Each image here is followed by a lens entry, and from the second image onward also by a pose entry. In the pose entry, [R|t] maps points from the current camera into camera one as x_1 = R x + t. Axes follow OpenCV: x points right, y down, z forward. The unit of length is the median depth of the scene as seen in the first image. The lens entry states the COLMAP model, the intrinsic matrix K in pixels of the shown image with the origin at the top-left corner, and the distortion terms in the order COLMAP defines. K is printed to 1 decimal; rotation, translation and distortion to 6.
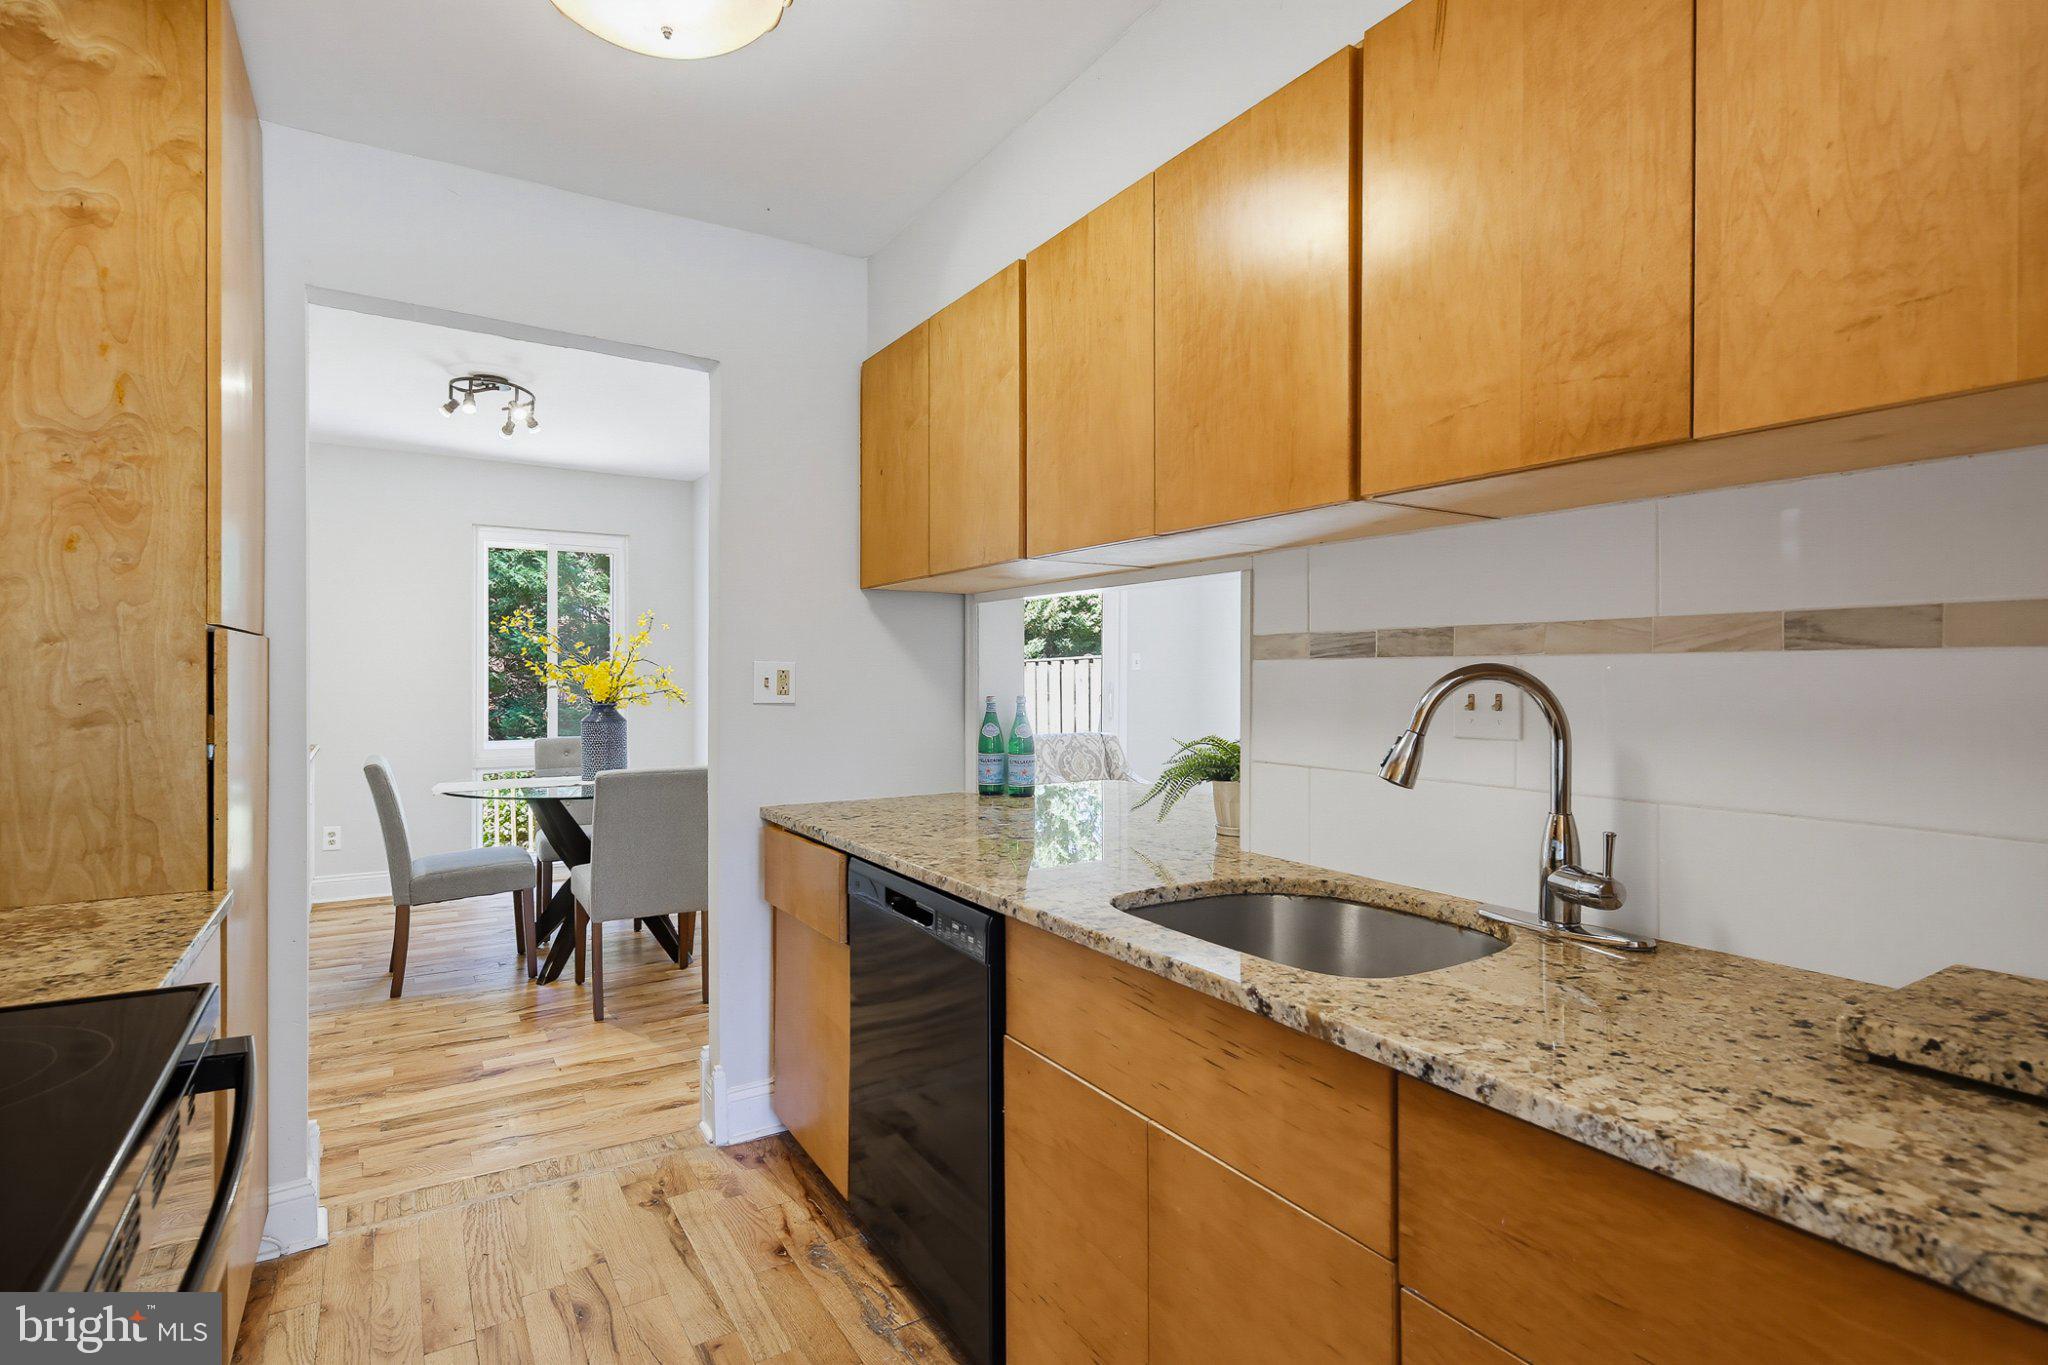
lens RADIAL K [[998.0, 0, 1023.0], [0, 998.0, 675.5], [0, 0, 1]] dist [-0.004471, -0.001326]
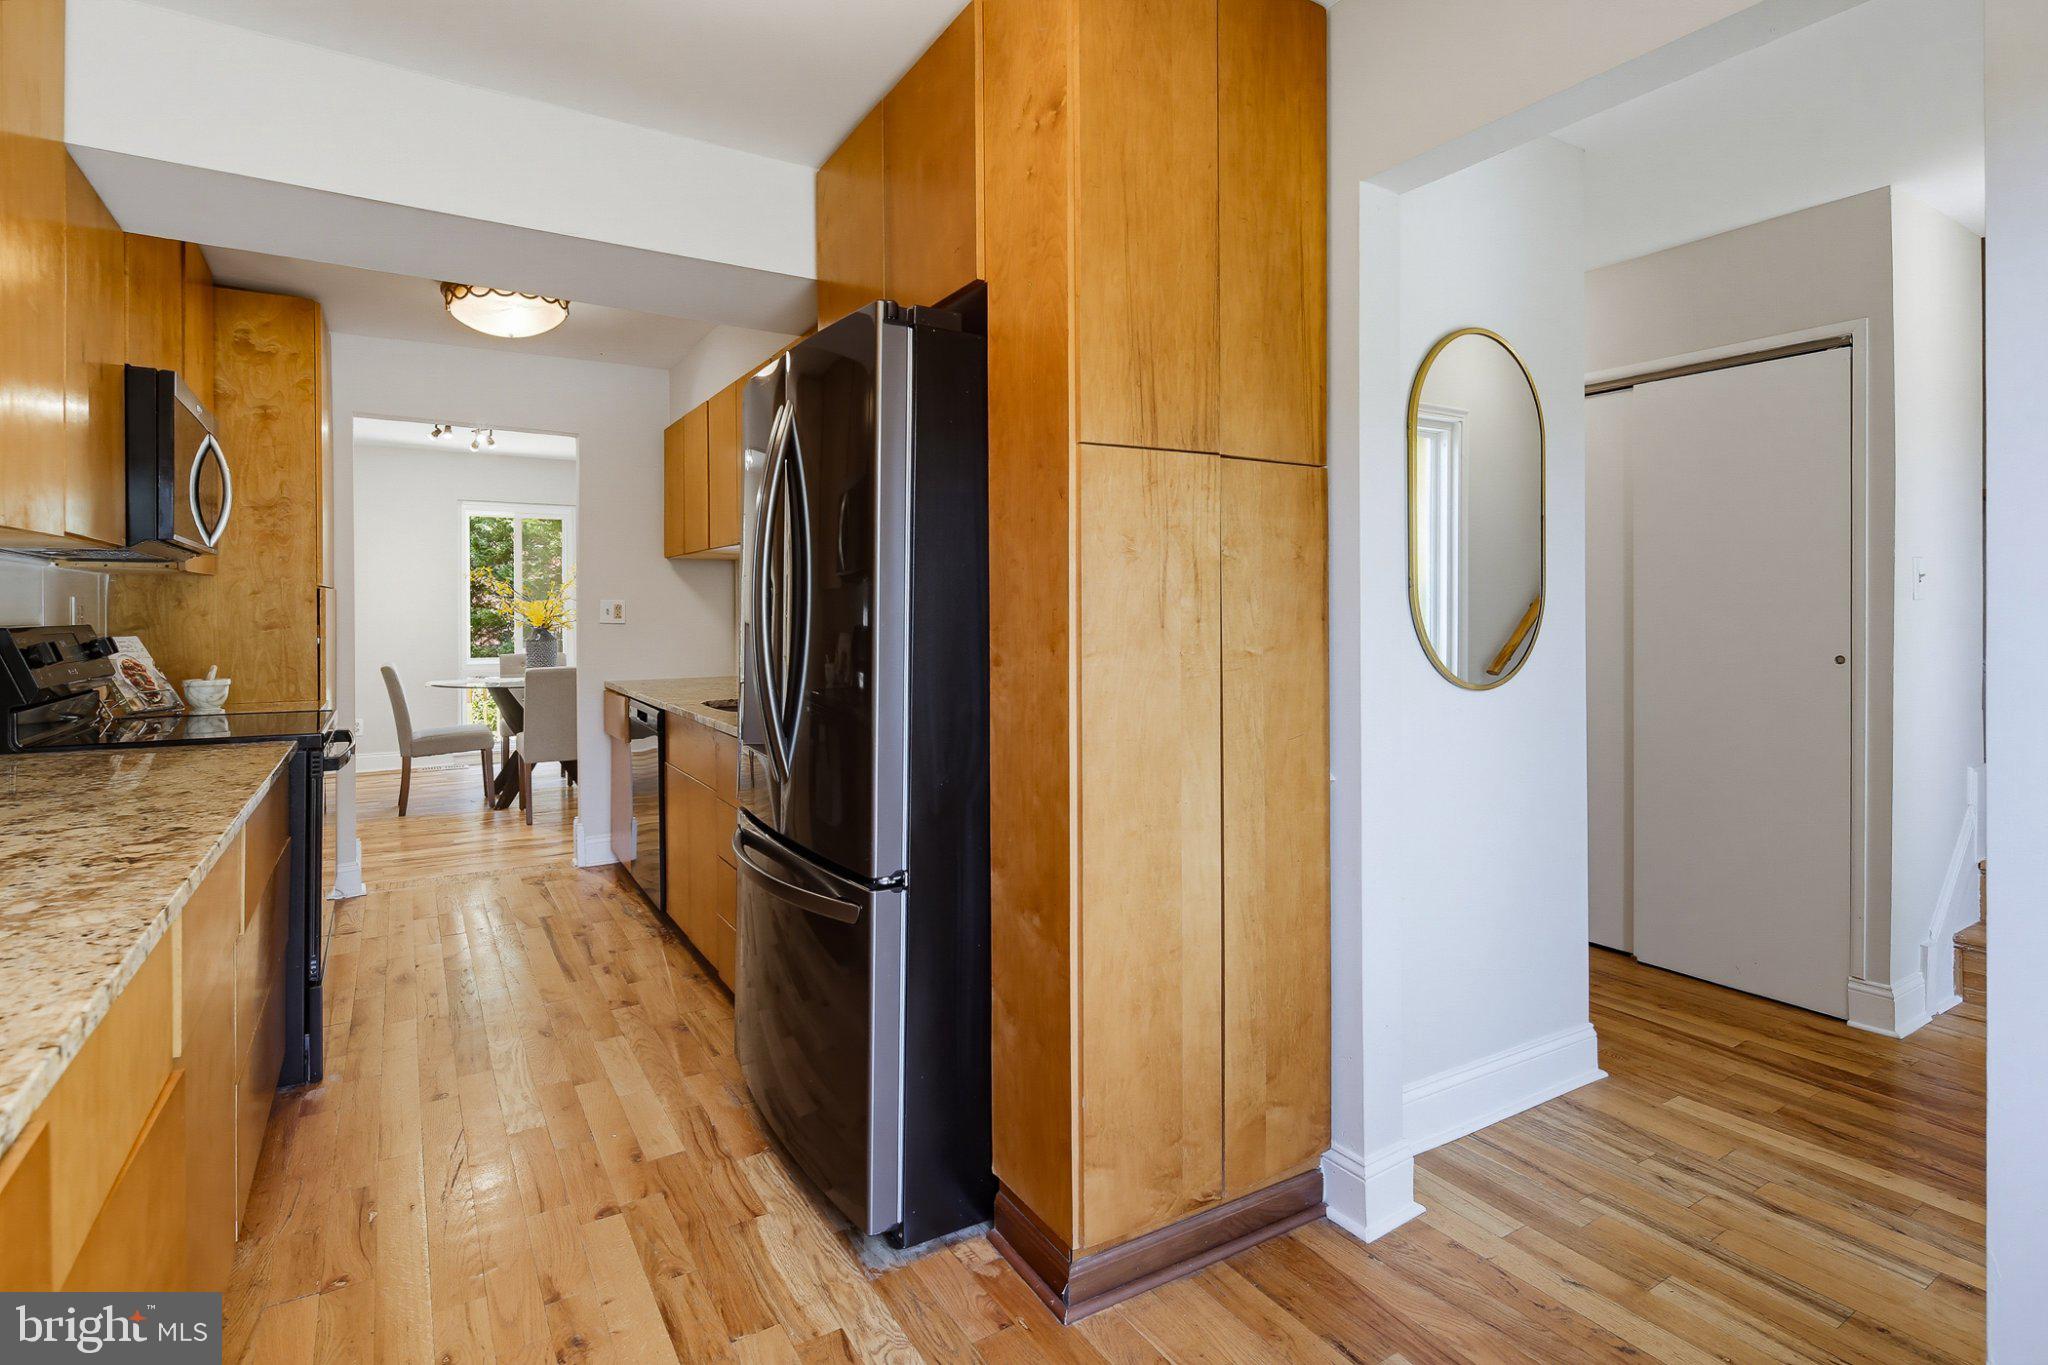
lens RADIAL K [[1006.5, 0, 1029.8], [0, 1006.5, 610.5], [0, 0, 1]] dist [0.004613, 0.000911]
pose [[0.999961, -0.005459, -0.006917, 0.483968], [0.005462, 0.999985, 0.000359, 0.008127], [0.006915, -0.000397, 0.999976, -0.757528]]
